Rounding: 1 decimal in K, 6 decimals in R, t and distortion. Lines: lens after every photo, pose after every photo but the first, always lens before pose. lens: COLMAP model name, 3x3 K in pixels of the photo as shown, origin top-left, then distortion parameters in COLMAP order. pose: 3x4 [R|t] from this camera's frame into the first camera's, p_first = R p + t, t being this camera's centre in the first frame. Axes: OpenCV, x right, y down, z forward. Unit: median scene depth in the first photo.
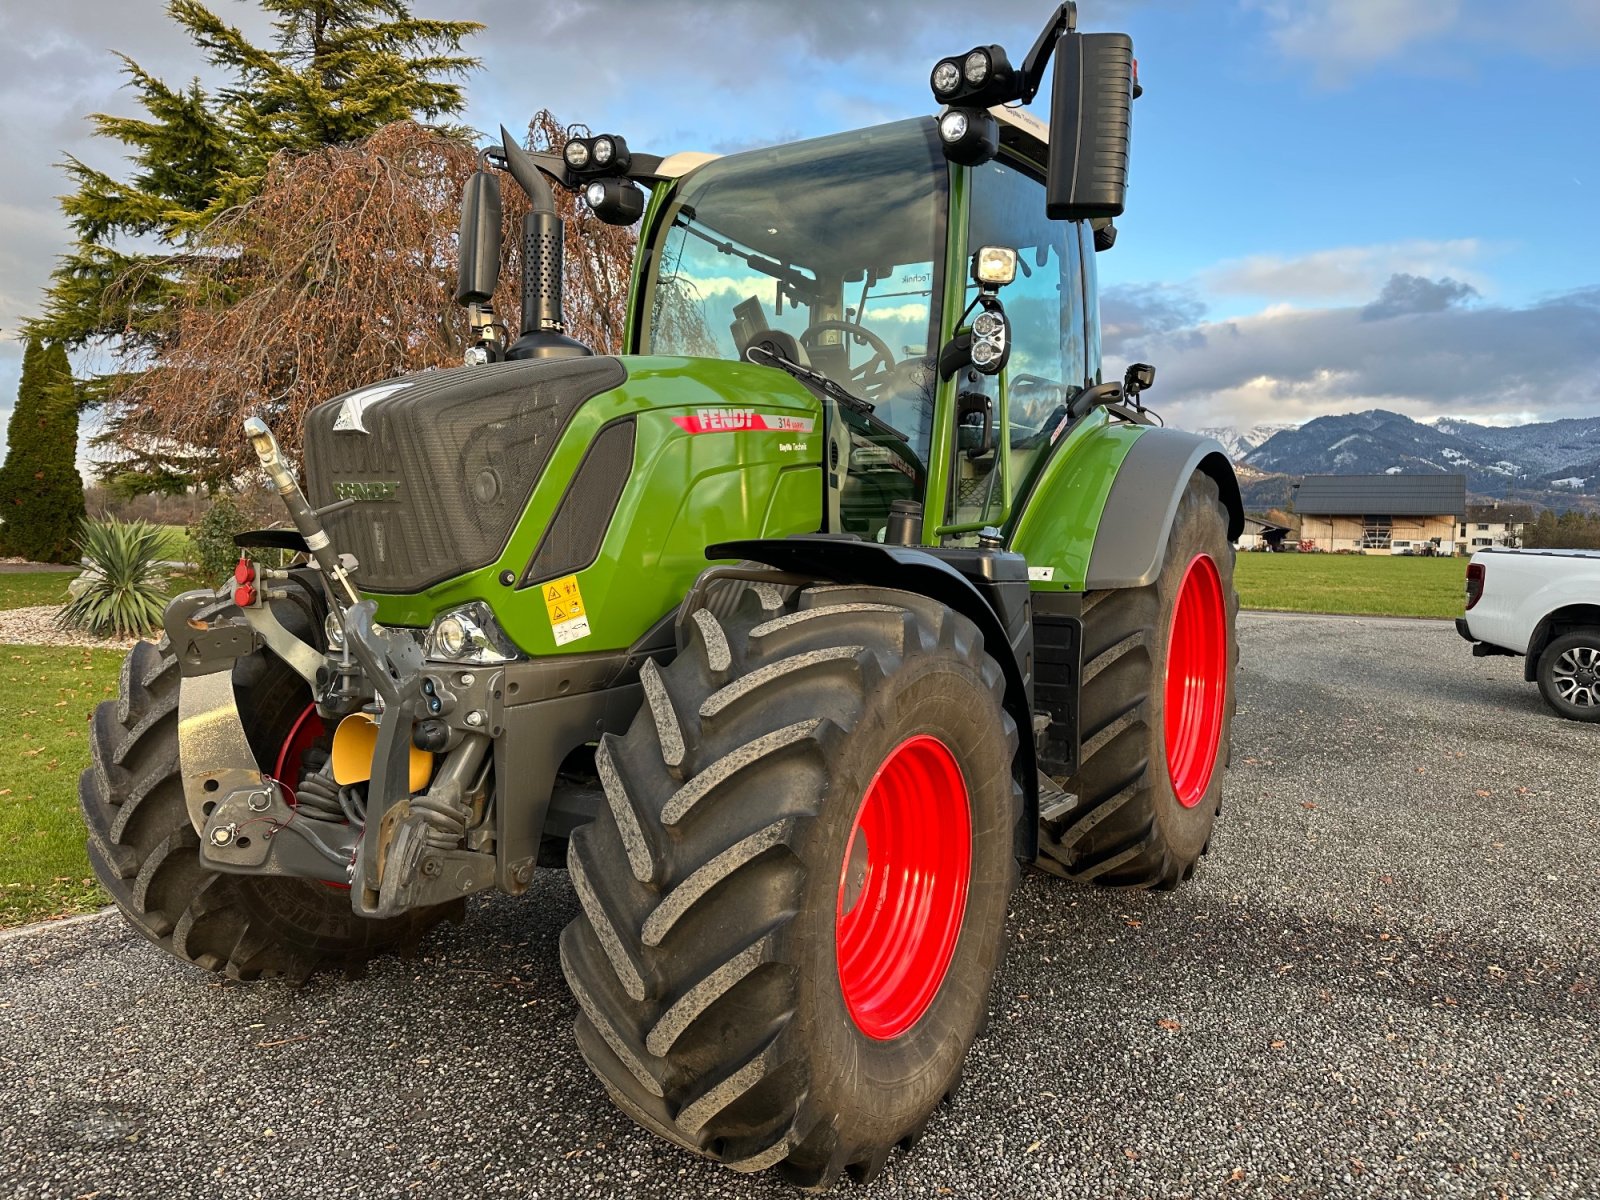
lens RADIAL K [[1128.3, 0, 791.9], [0, 1128.3, 602.6], [0, 0, 1]] dist [0.036310, -0.042639]
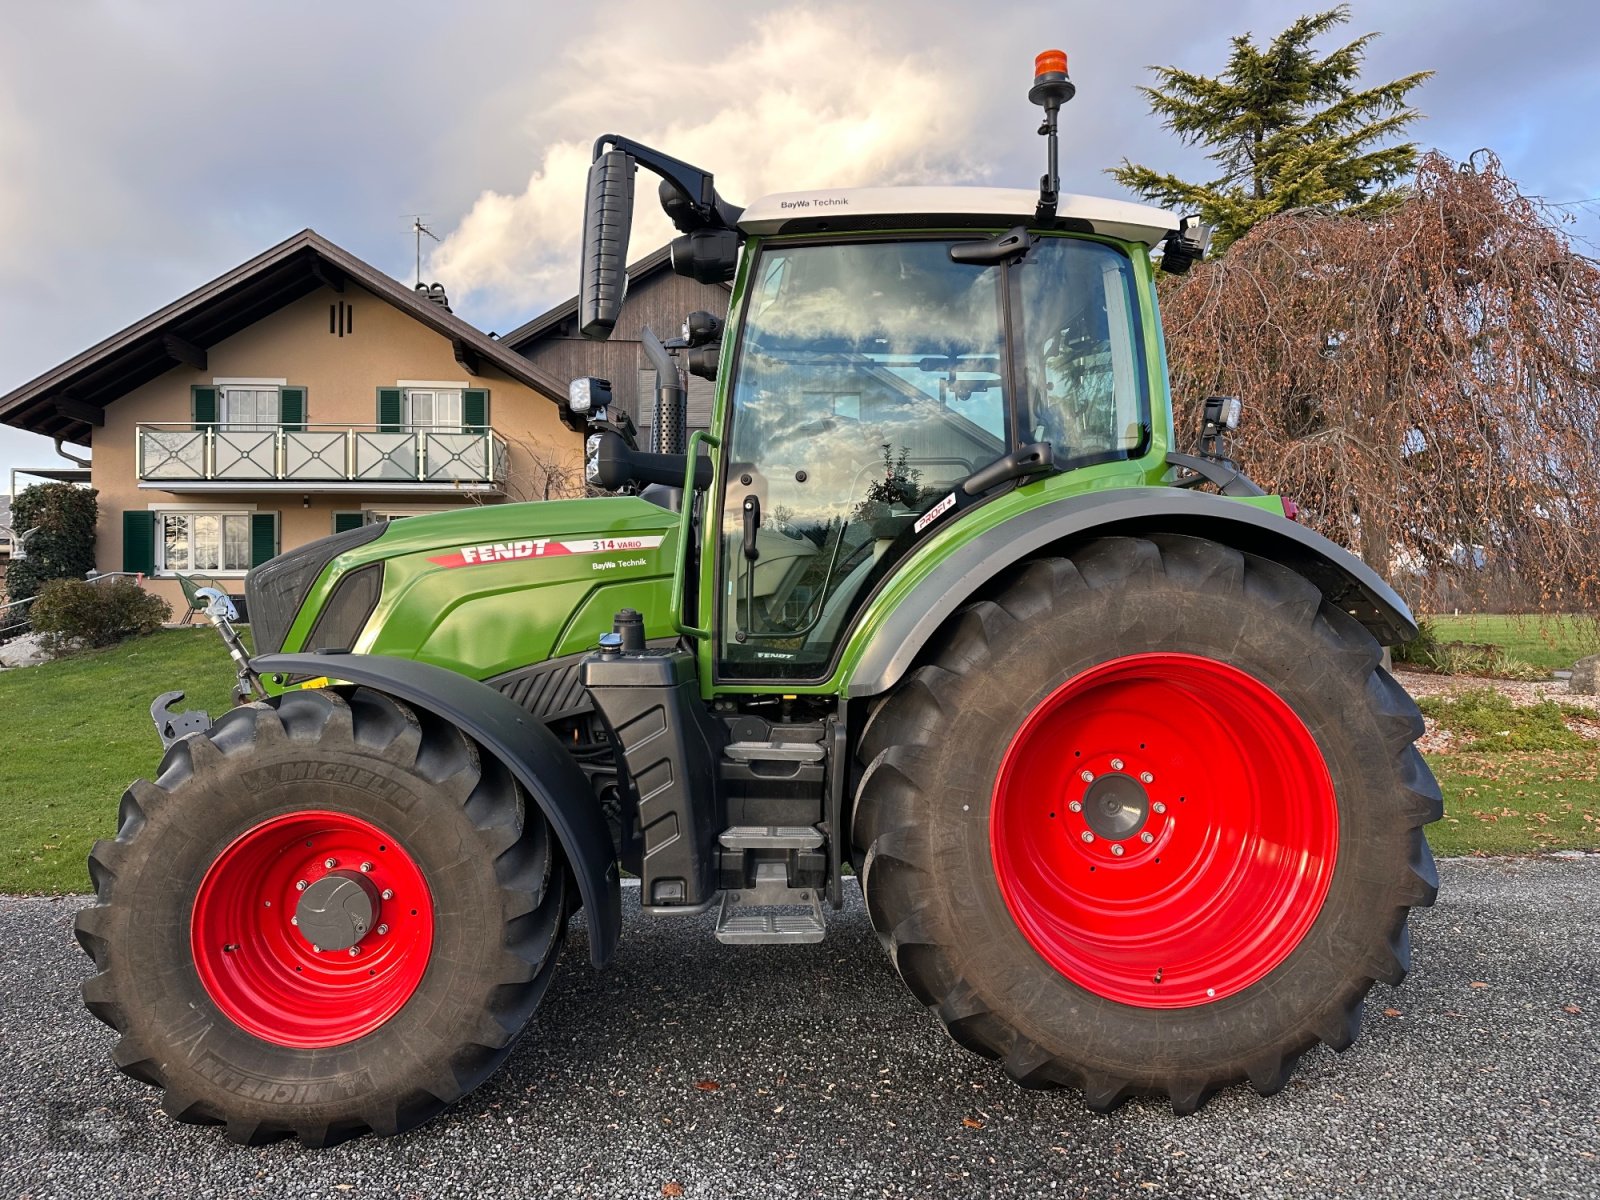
lens RADIAL K [[1128.3, 0, 809.8], [0, 1128.3, 610.6], [0, 0, 1]] dist [0.036310, -0.042639]
pose [[0.599111, -0.037793, -0.799774, 0.860653], [-0.020230, 0.997852, -0.062307, -0.021628], [0.800411, 0.053509, 0.597059, 0.402801]]
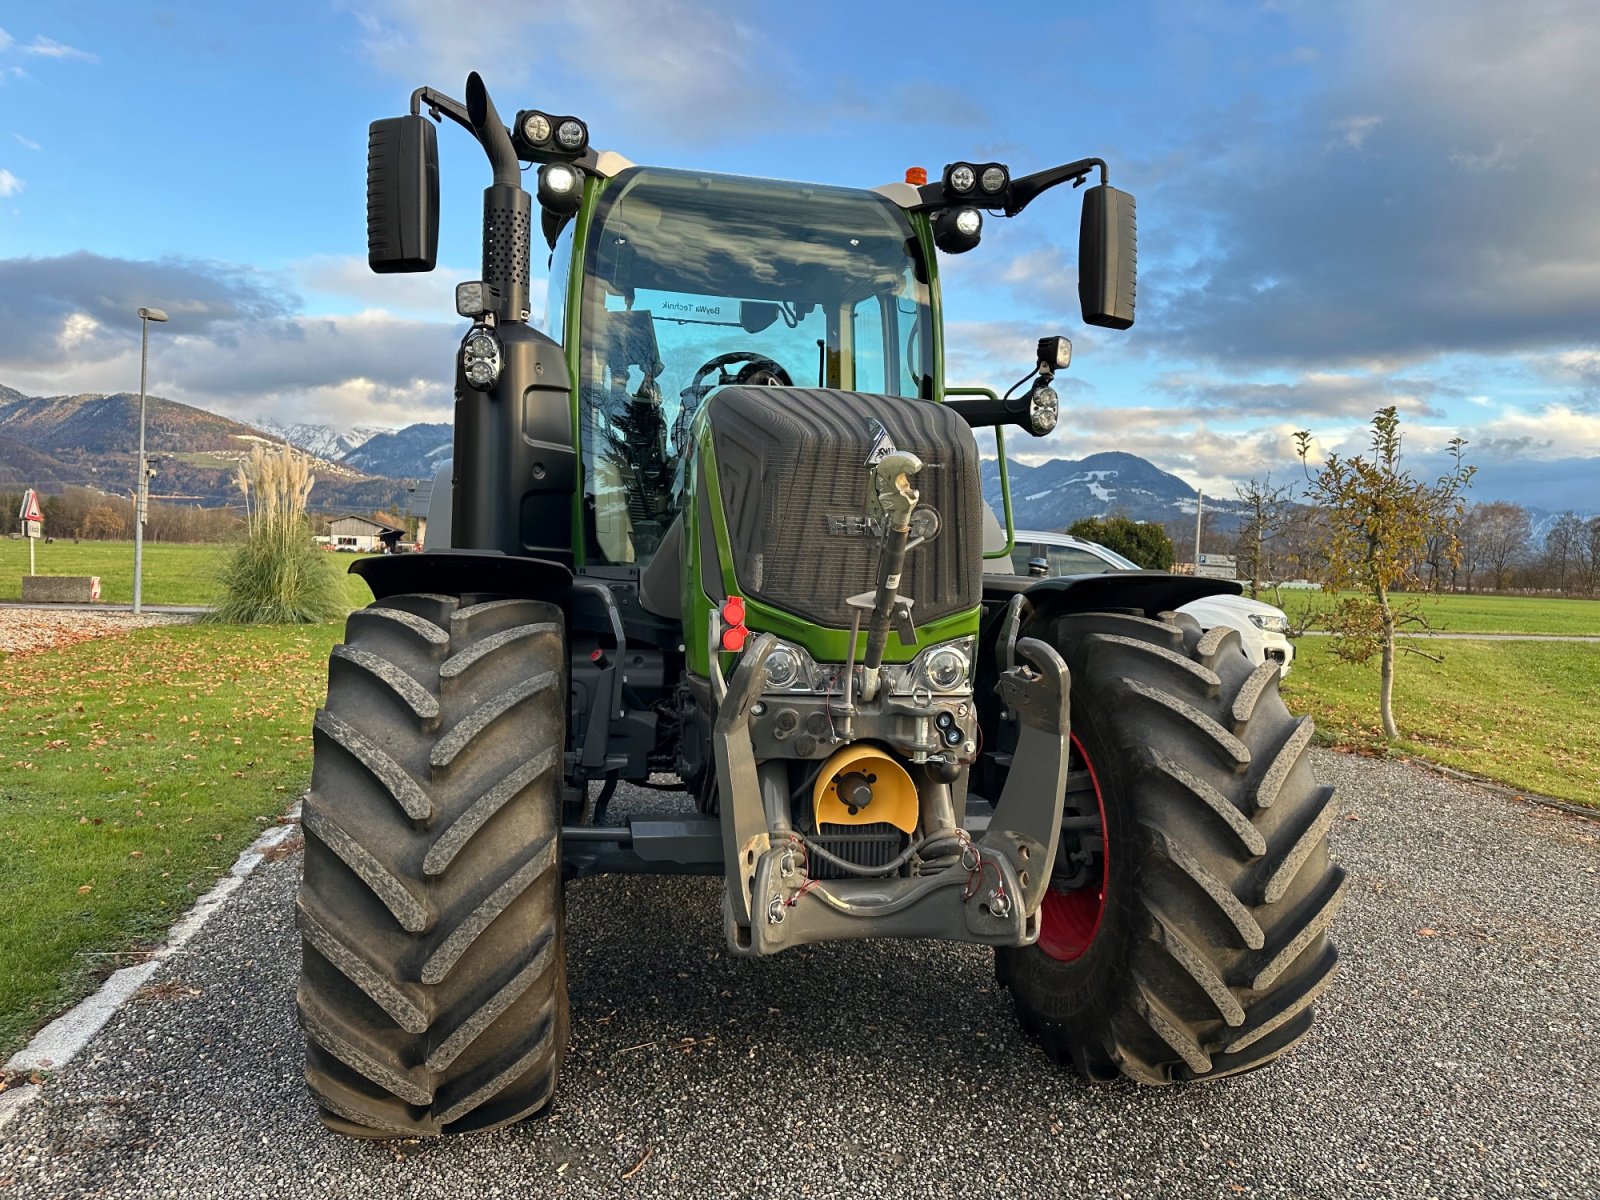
lens RADIAL K [[1128.3, 0, 803.8], [0, 1128.3, 600.6], [0, 0, 1]] dist [0.036310, -0.042639]
pose [[0.721988, -0.017303, 0.691689, -0.664434], [0.018671, 0.999810, 0.005522, -0.024989], [-0.691653, 0.008928, 0.722175, 0.214403]]
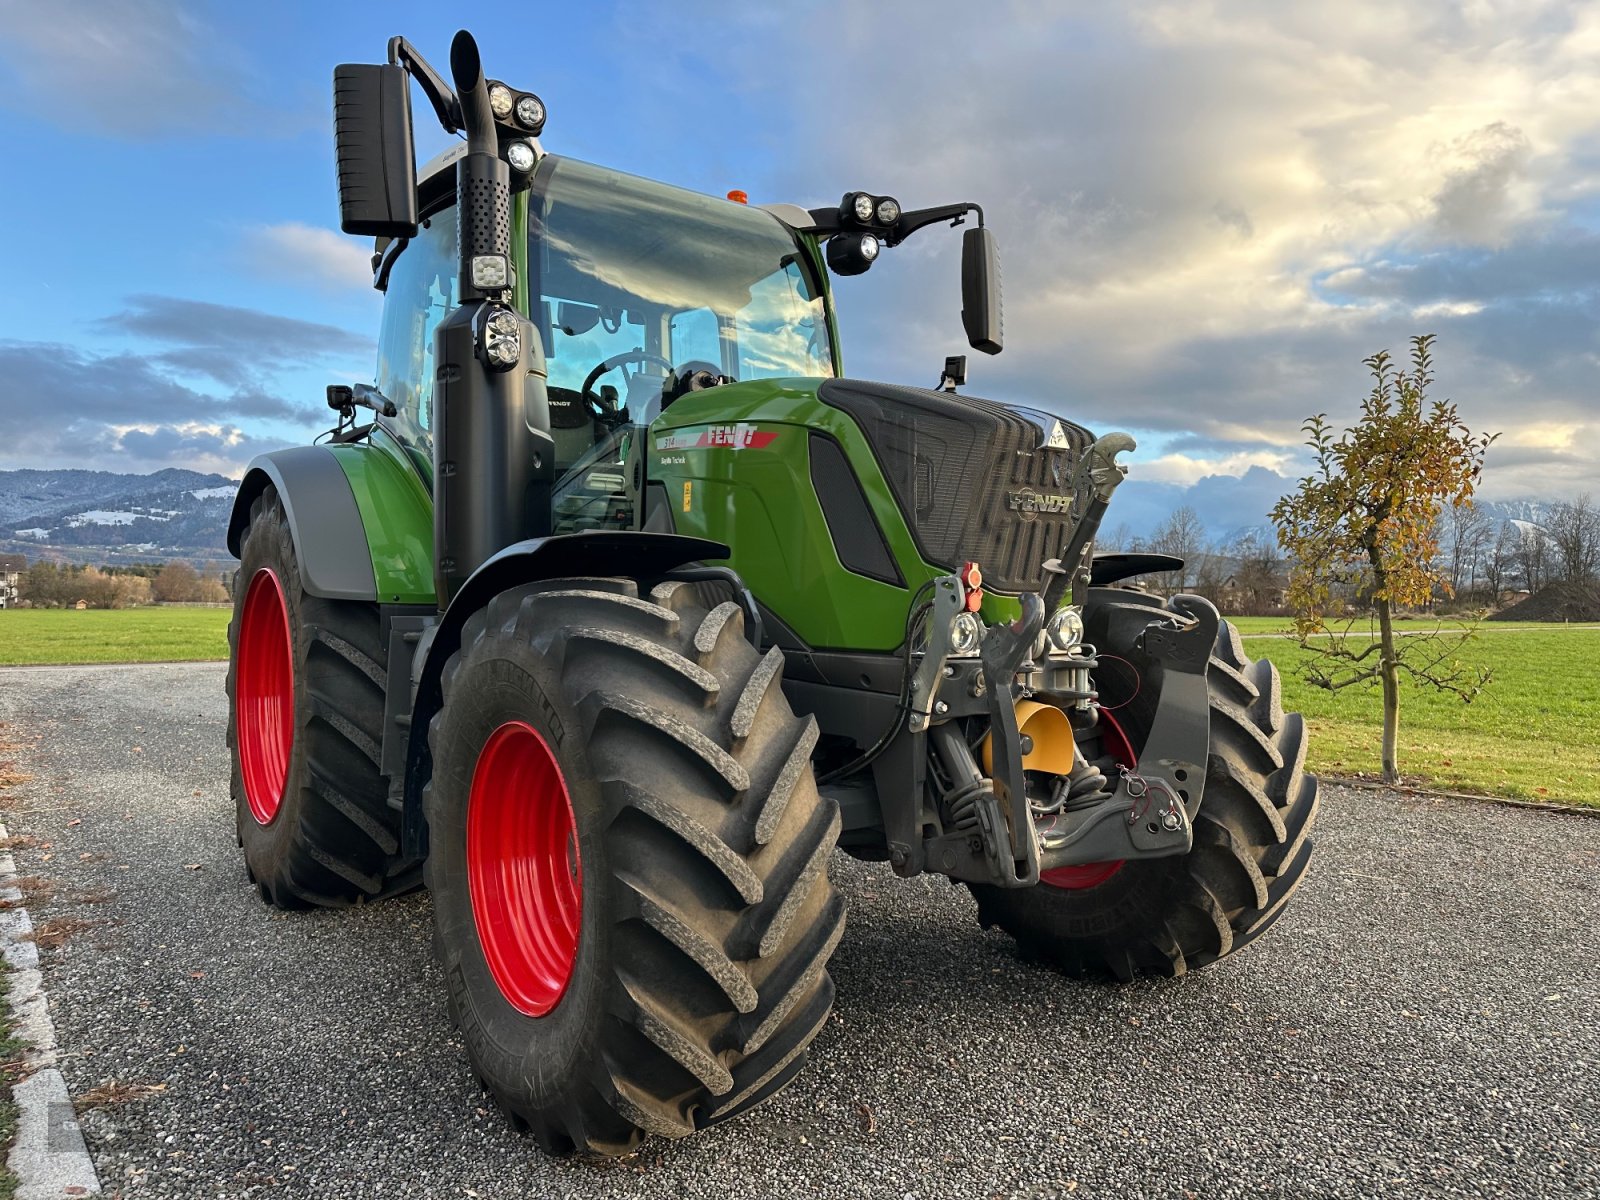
lens RADIAL K [[1128.3, 0, 807.5], [0, 1128.3, 595.5], [0, 0, 1]] dist [0.036310, -0.042639]
pose [[0.360448, -0.008347, 0.932742, -0.901575], [0.055389, 0.998387, -0.012471, -0.004377], [-0.931133, 0.056159, 0.360329, 0.504297]]
